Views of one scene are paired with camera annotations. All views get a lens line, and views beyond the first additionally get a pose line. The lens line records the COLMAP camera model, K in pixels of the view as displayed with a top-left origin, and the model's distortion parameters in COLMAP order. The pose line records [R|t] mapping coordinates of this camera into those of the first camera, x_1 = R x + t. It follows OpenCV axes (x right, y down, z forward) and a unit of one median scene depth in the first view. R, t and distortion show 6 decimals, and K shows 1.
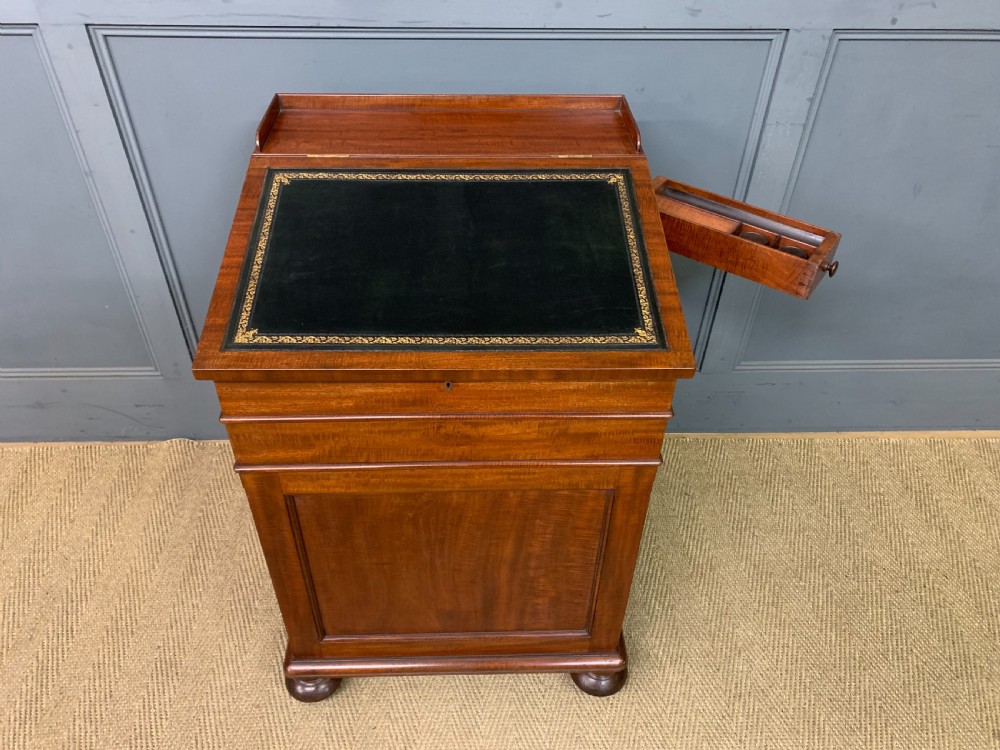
lens RADIAL K [[773.6, 0, 493.7], [0, 773.6, 377.0], [0, 0, 1]] dist [0.025367, -0.008029]
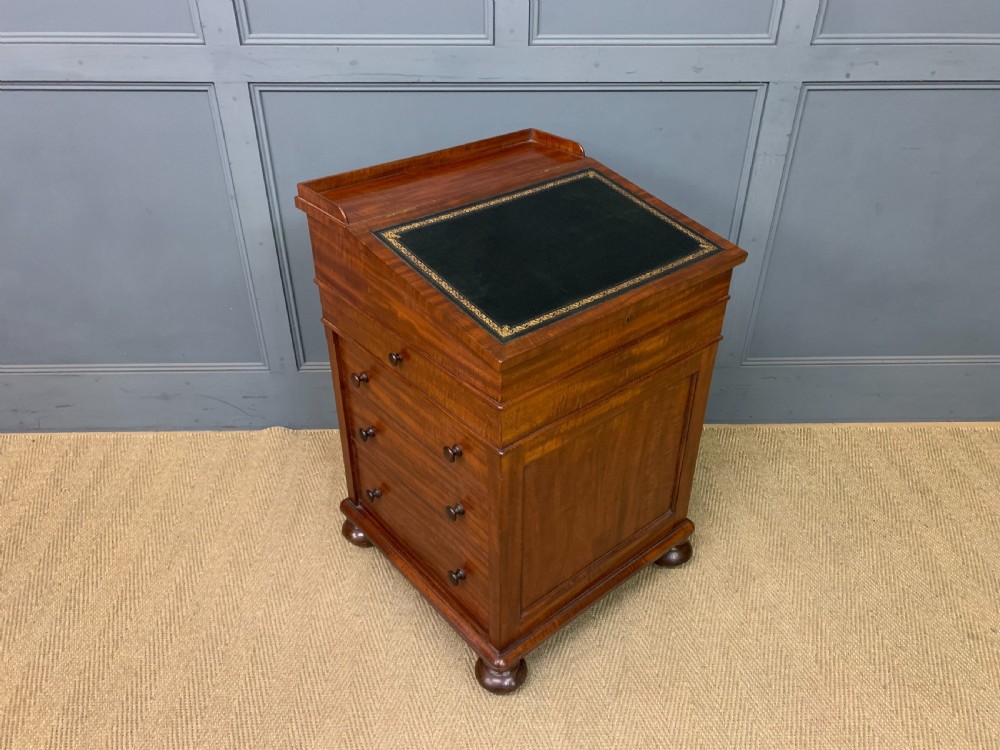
lens RADIAL K [[773.8, 0, 499.6], [0, 773.8, 382.7], [0, 0, 1]] dist [0.019759, 0.006723]
pose [[0.999939, -0.005131, -0.009789, -0.069092], [0.003894, 0.992463, -0.122479, 0.215891], [0.010343, 0.122433, 0.992423, -0.252716]]
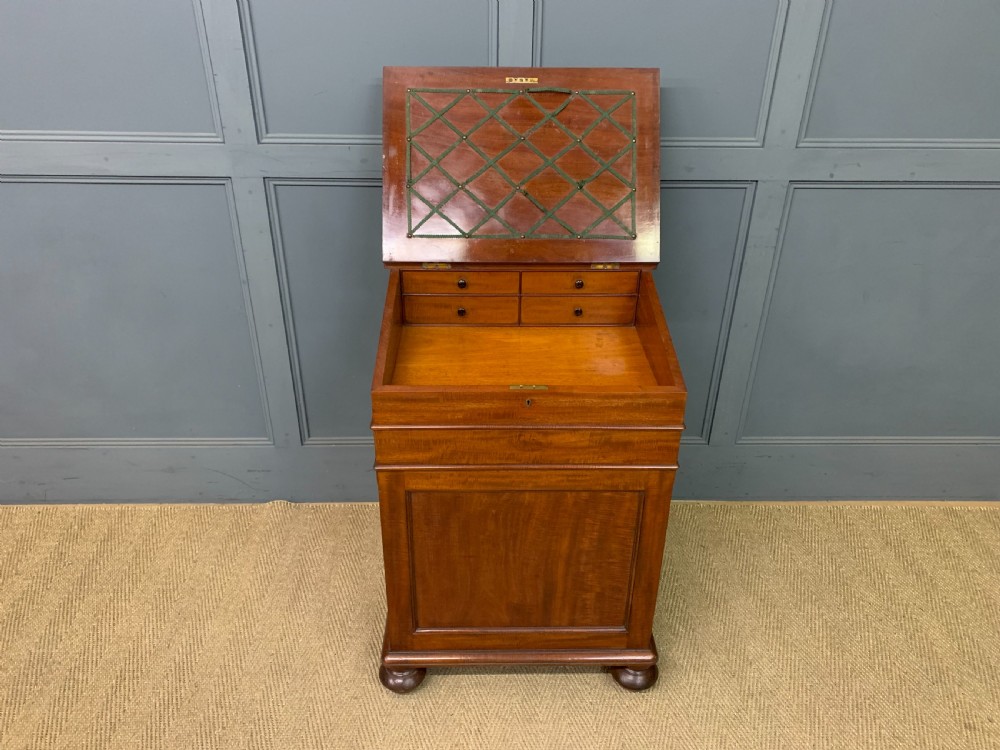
lens RADIAL K [[772.4, 0, 499.7], [0, 772.4, 378.0], [0, 0, 1]] dist [0.031592, -0.010393]
pose [[0.999938, 0.003167, -0.010707, -0.067327], [-0.005186, 0.980953, -0.194177, 0.169924], [0.009888, 0.194220, 0.980908, -0.297234]]
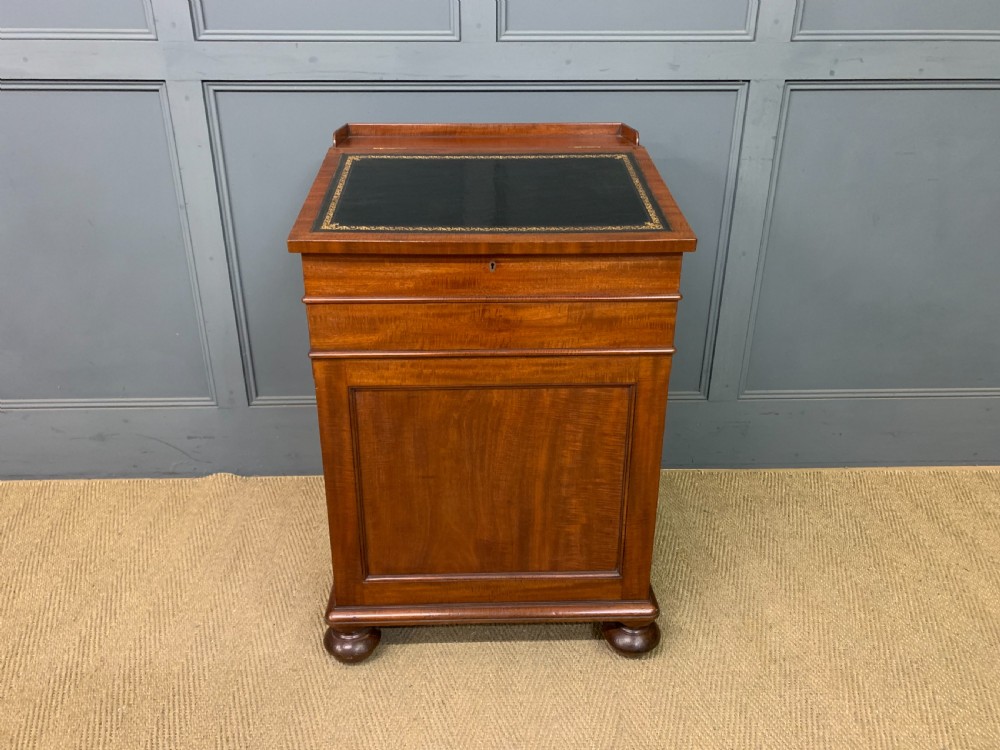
lens RADIAL K [[772.5, 0, 491.7], [0, 772.5, 372.5], [0, 0, 1]] dist [0.031084, -0.011024]
pose [[0.999885, -0.012685, -0.008320, -0.036291], [0.009652, 0.955057, -0.296264, 0.363460], [0.011705, 0.296150, 0.955070, -0.072625]]
